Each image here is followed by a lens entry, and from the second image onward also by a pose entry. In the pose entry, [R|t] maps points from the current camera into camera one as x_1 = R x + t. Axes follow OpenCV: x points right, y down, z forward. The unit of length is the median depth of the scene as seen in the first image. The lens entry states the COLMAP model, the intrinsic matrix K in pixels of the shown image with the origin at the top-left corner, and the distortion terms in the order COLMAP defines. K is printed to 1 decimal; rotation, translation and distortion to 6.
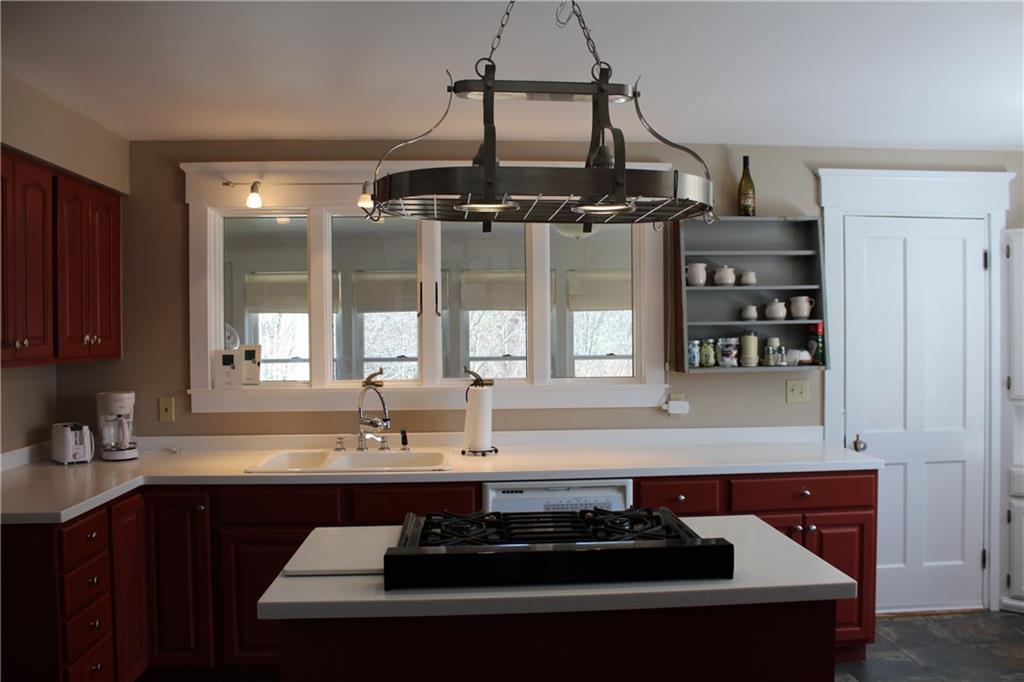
lens RADIAL K [[856.3, 0, 515.4], [0, 856.3, 336.2], [0, 0, 1]] dist [0.002315, 0.001733]
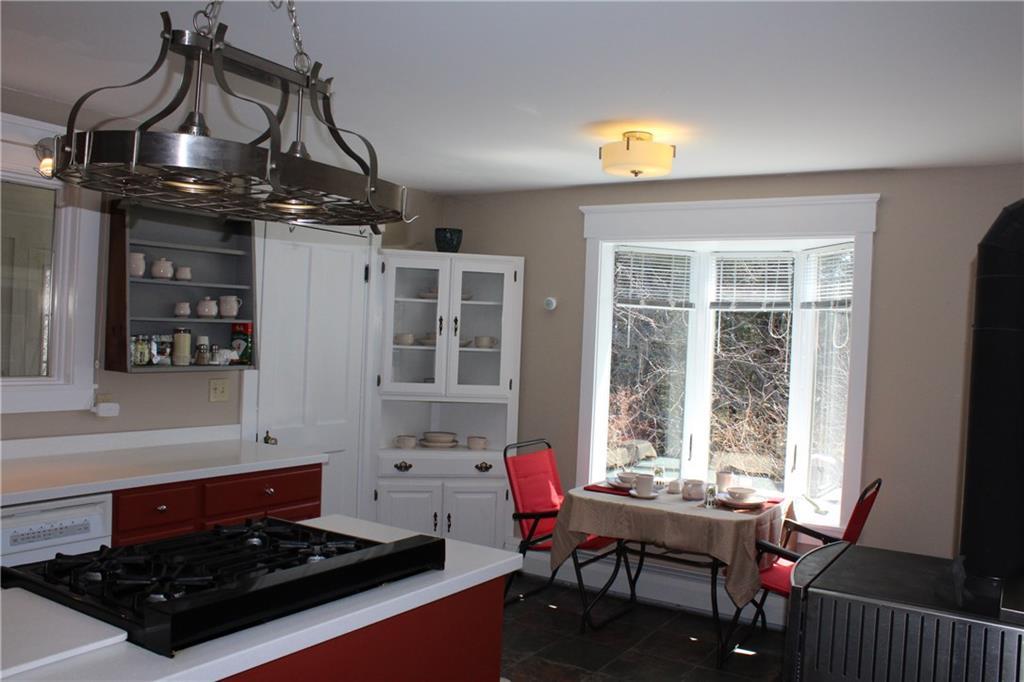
lens RADIAL K [[856.3, 0, 515.6], [0, 856.3, 345.5], [0, 0, 1]] dist [0.002315, 0.001733]
pose [[0.714305, 0.025873, 0.699356, -0.131660], [-0.039465, 0.999215, 0.003342, -0.004857], [-0.698721, -0.029988, 0.714765, 0.048487]]
